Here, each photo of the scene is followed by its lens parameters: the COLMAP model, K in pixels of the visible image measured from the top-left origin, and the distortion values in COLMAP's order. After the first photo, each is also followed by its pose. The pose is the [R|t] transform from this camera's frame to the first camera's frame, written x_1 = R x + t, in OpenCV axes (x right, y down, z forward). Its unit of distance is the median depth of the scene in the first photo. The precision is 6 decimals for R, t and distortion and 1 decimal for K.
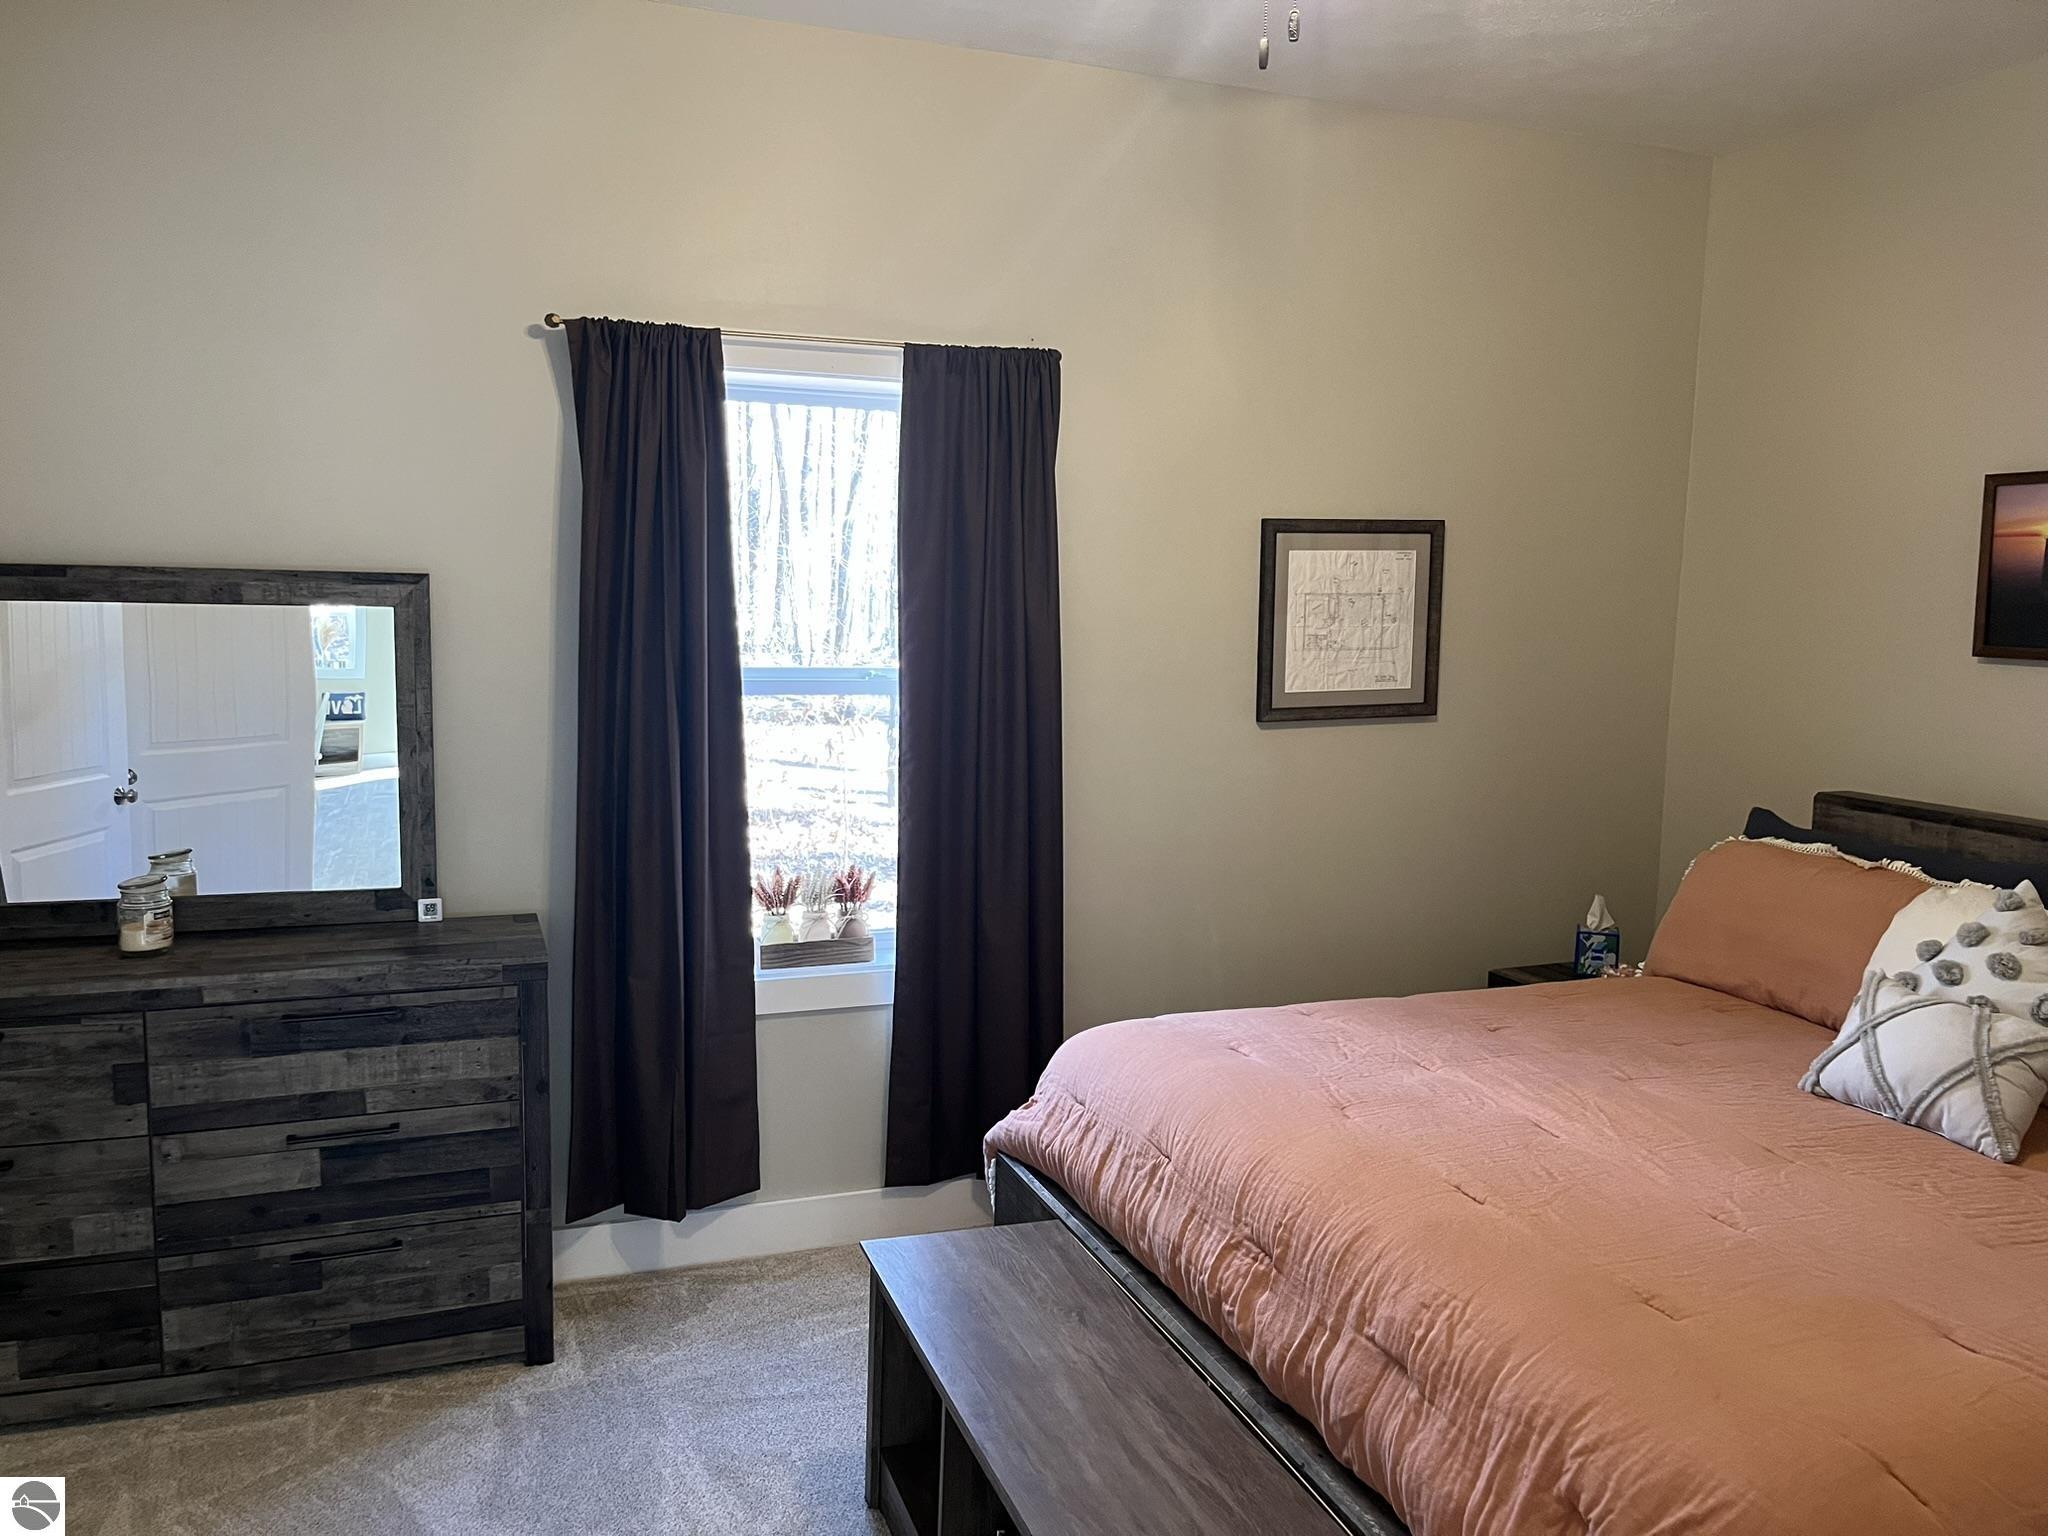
lens RADIAL K [[1553.1, 0, 1018.7], [0, 1553.1, 774.7], [0, 0, 1]] dist [0.049324, -0.036953]
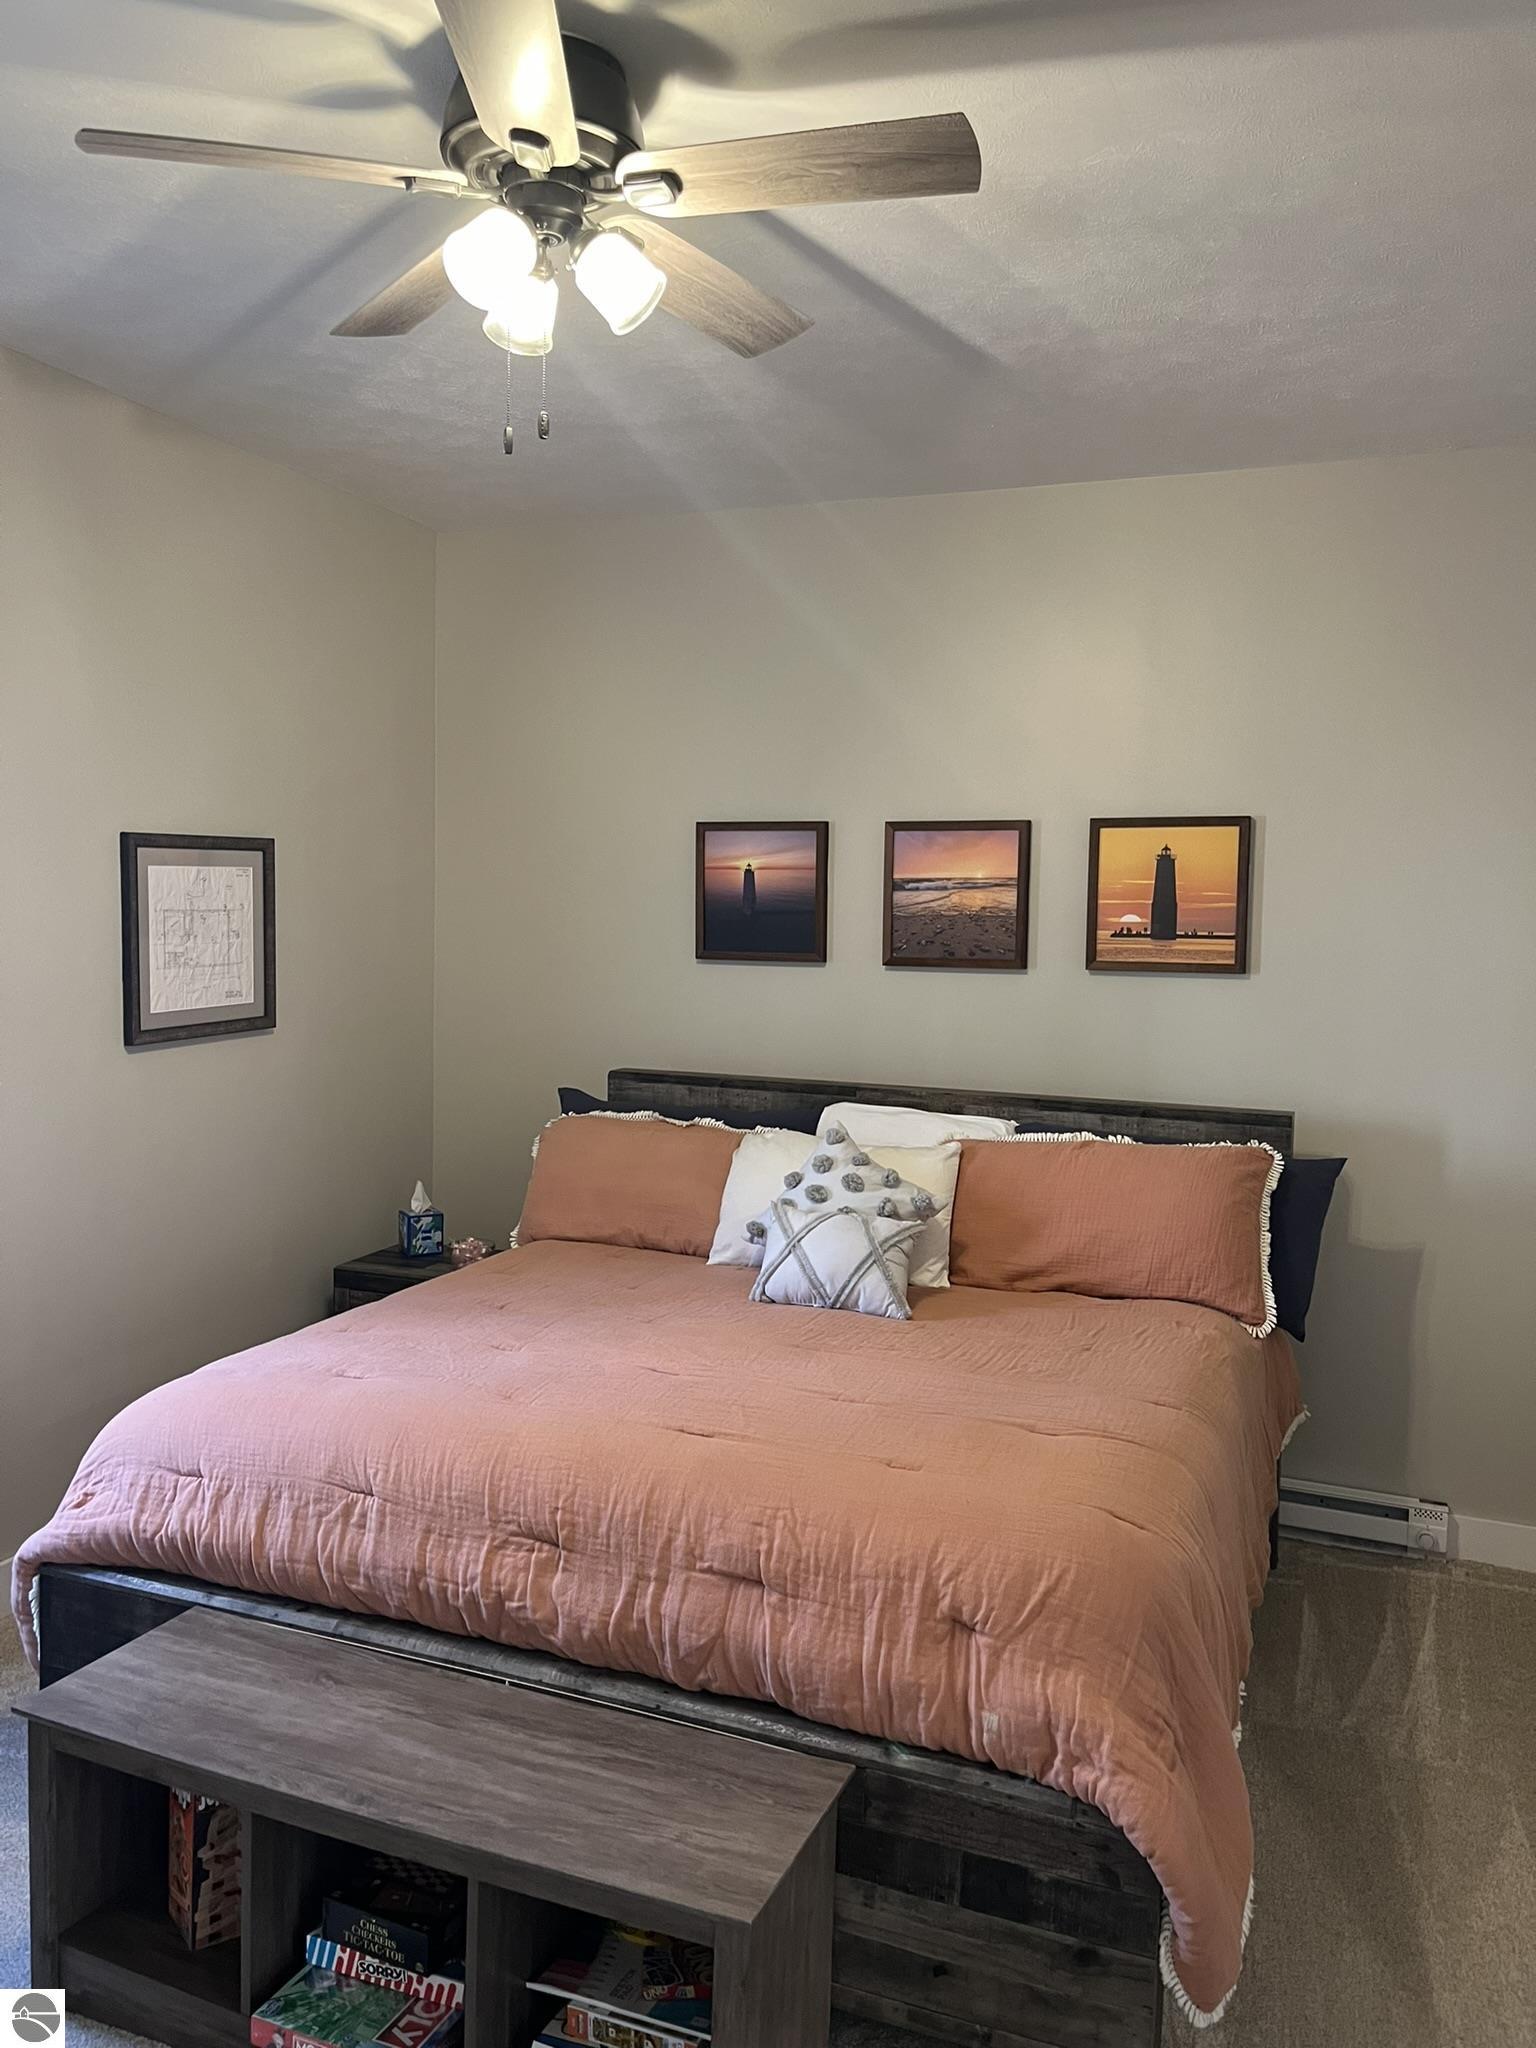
lens RADIAL K [[1553.1, 0, 737.8], [0, 1553.1, 1009.4], [0, 0, 1]] dist [0.049324, -0.036953]
pose [[0.672573, -0.054335, 0.738033, -0.477053], [0.081098, 0.996706, -0.000527, -0.041516], [-0.735574, 0.060207, 0.674764, 0.142411]]
